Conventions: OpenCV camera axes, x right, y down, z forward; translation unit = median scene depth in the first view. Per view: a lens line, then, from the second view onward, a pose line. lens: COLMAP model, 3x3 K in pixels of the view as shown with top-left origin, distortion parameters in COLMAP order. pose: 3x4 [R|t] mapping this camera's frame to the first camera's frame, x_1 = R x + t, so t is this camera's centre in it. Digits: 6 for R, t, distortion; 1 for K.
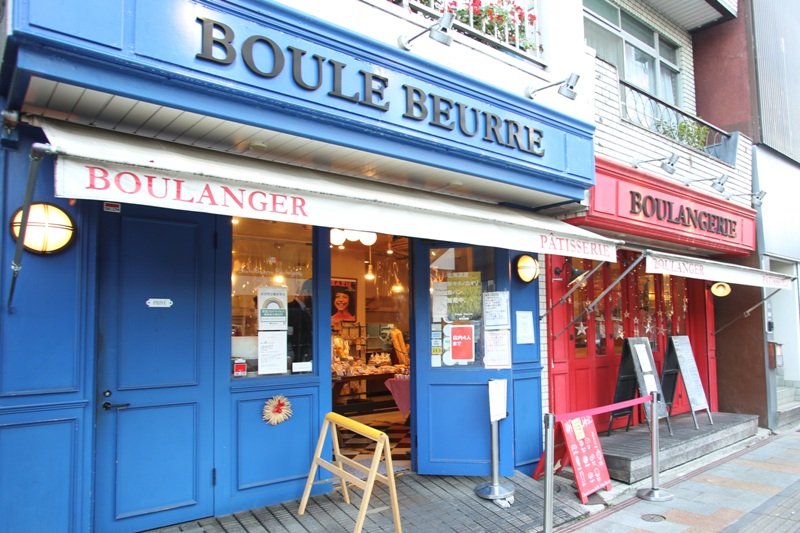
lens RADIAL K [[545.6, 0, 408.7], [0, 545.6, 302.5], [0, 0, 1]] dist [-0.036888, -0.000278]
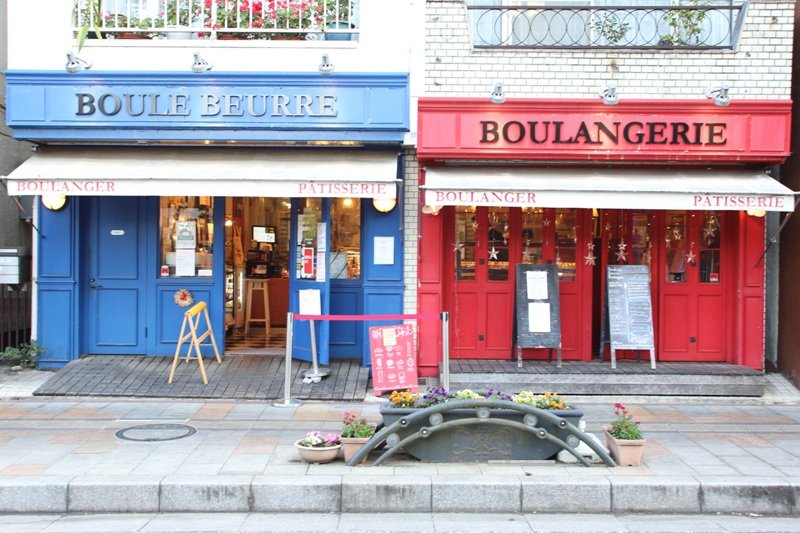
lens RADIAL K [[793.6, 0, 400.6], [0, 793.6, 263.2], [0, 0, 1]] dist [-0.016107, 0.000000]
pose [[0.760770, 0.035253, -0.648064, 1.495608], [0.015511, 0.997251, 0.072456, -0.056176], [0.648836, -0.065175, 0.758132, -0.302997]]
